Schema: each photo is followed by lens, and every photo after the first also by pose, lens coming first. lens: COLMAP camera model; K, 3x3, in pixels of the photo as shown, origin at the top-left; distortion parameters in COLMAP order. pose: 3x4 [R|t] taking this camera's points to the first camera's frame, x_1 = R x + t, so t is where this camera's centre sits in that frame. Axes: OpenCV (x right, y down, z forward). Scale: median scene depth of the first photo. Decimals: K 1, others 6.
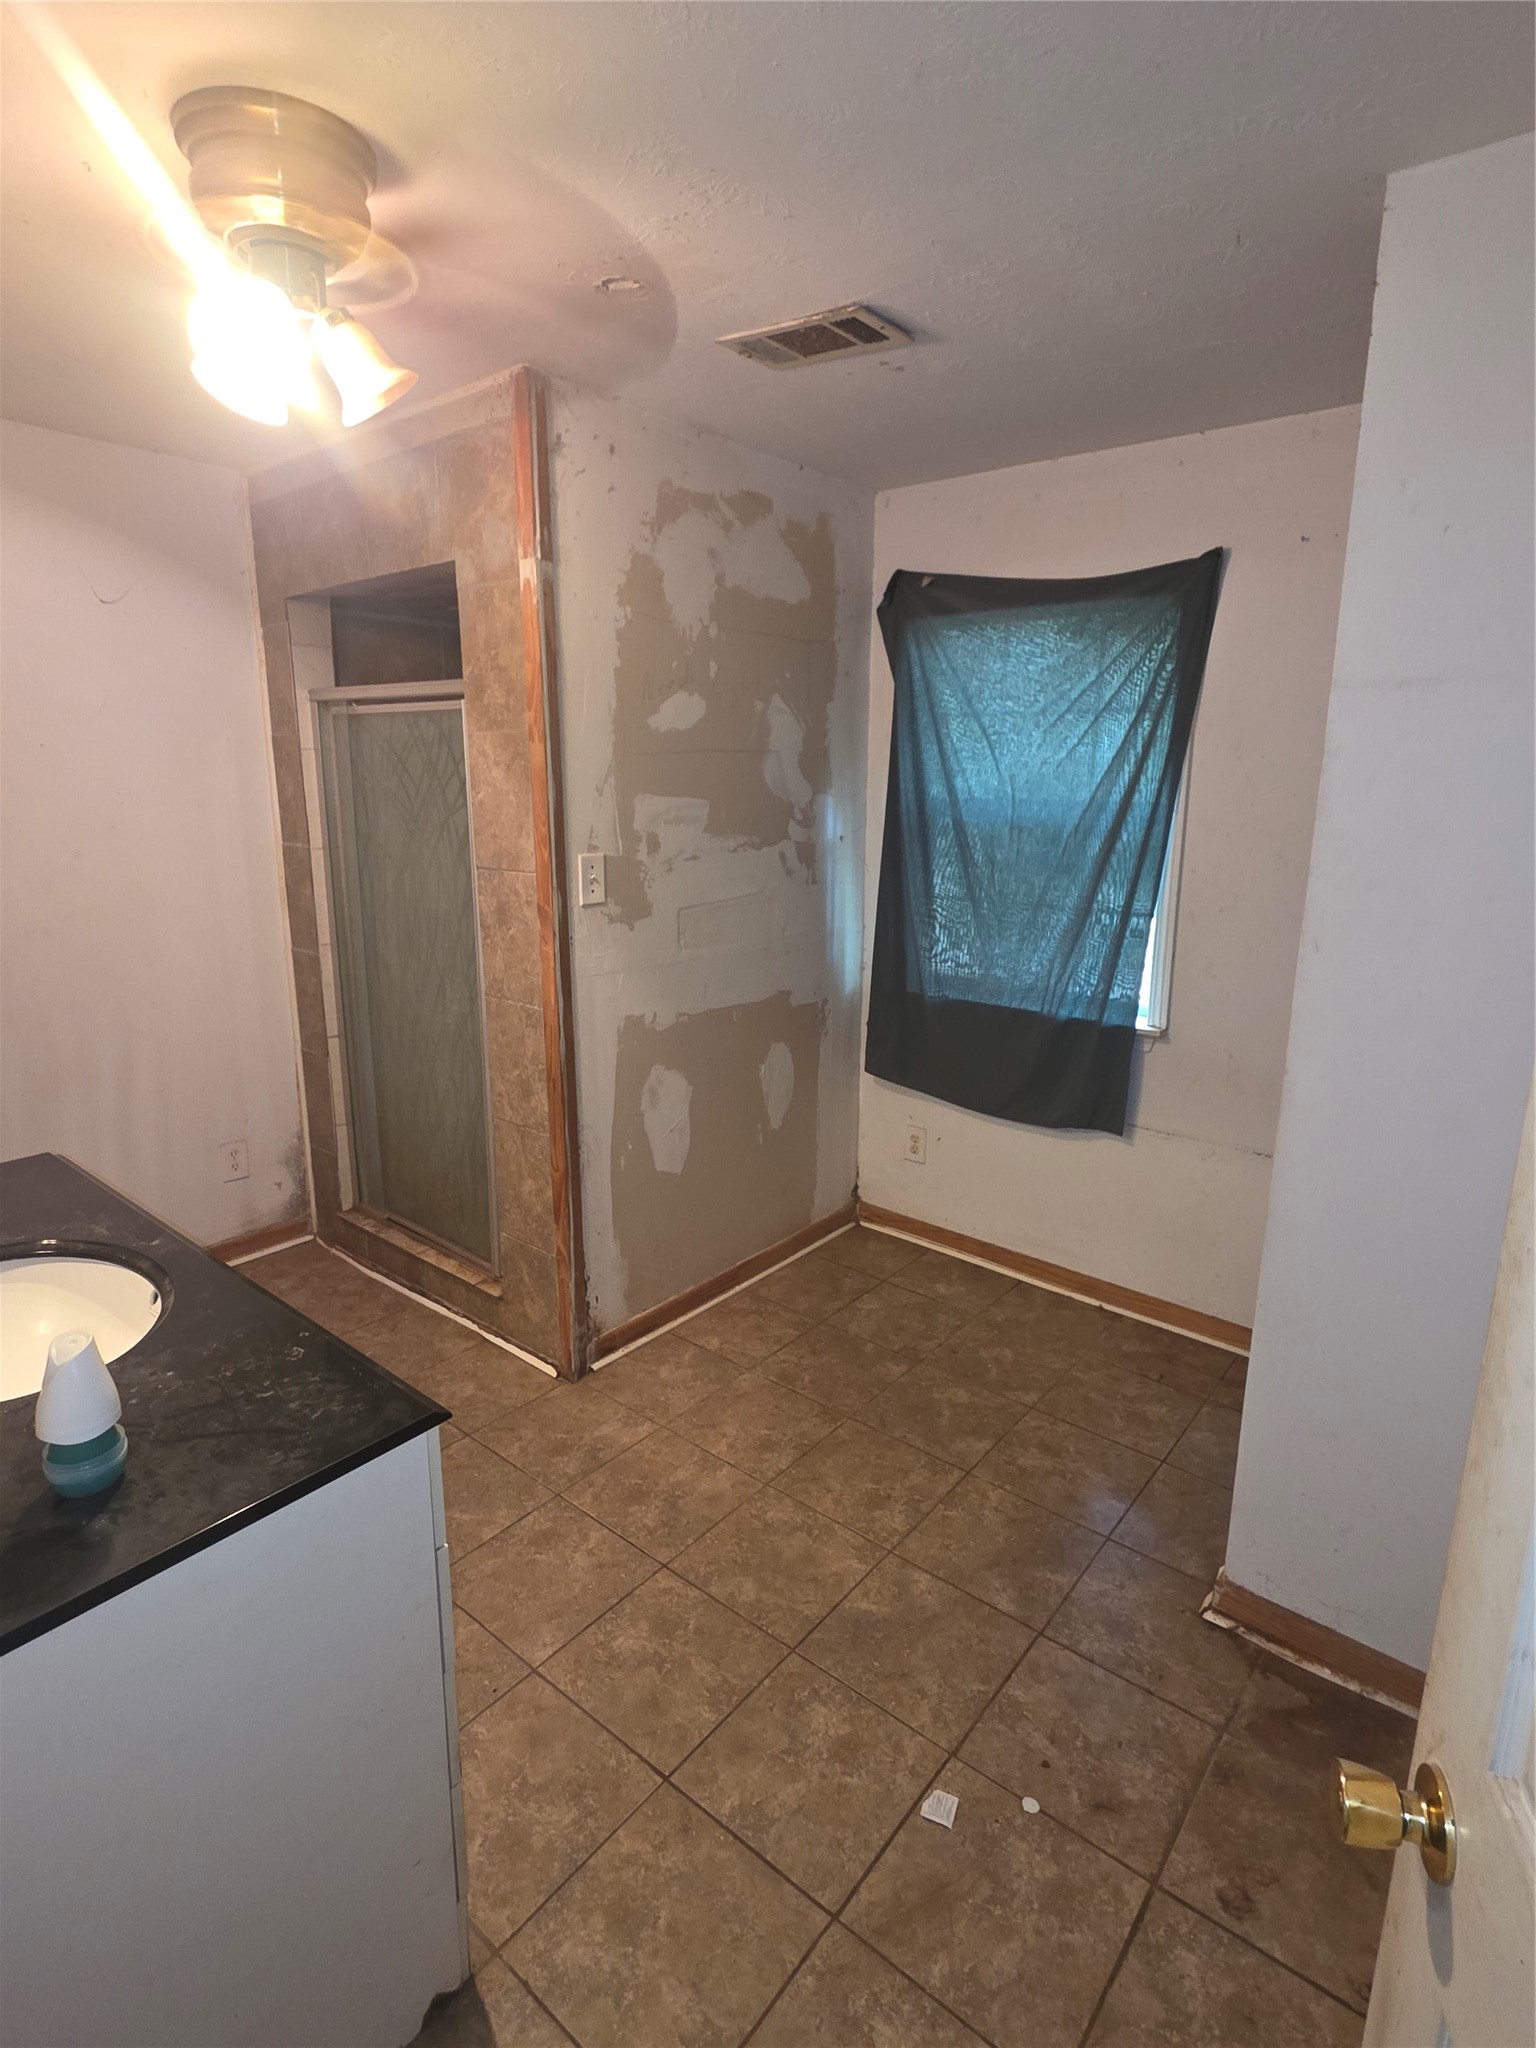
lens RADIAL K [[1068.3, 0, 771.6], [0, 1068.3, 1026.8], [0, 0, 1]] dist [0.003853, 0.000248]
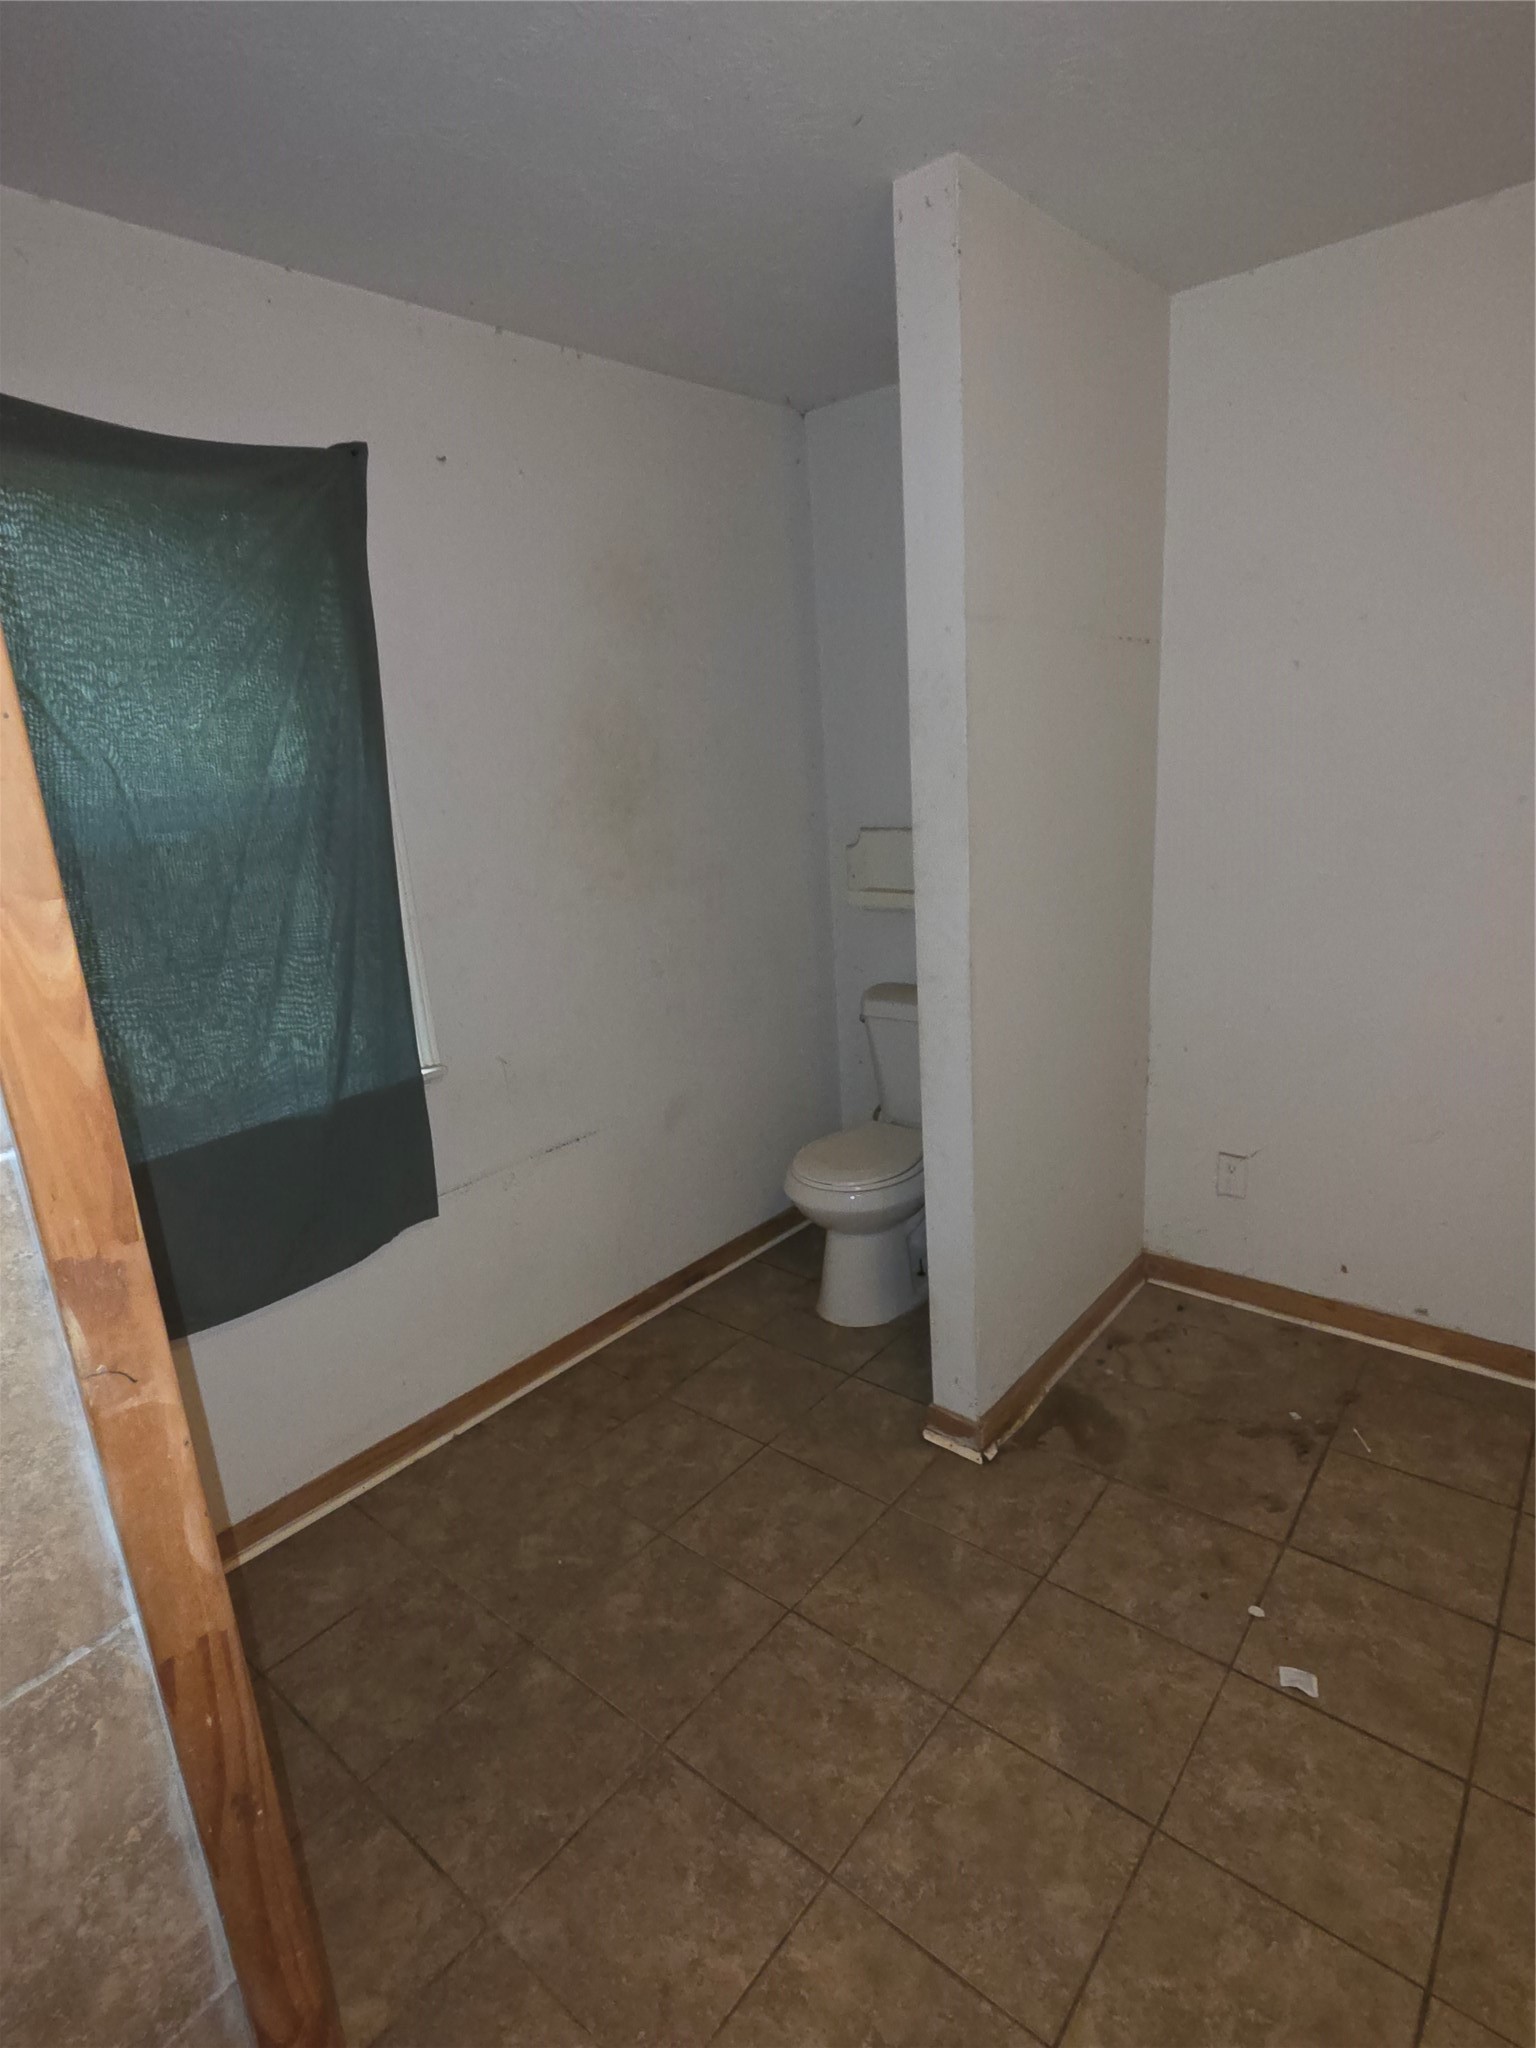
lens RADIAL K [[1068.3, 0, 770.2], [0, 1068.3, 1012.8], [0, 0, 1]] dist [0.003853, 0.000248]
pose [[0.005229, -0.259980, 0.965600, -0.530177], [0.295541, 0.922880, 0.246877, -0.211830], [-0.955316, 0.284084, 0.081661, 0.961228]]
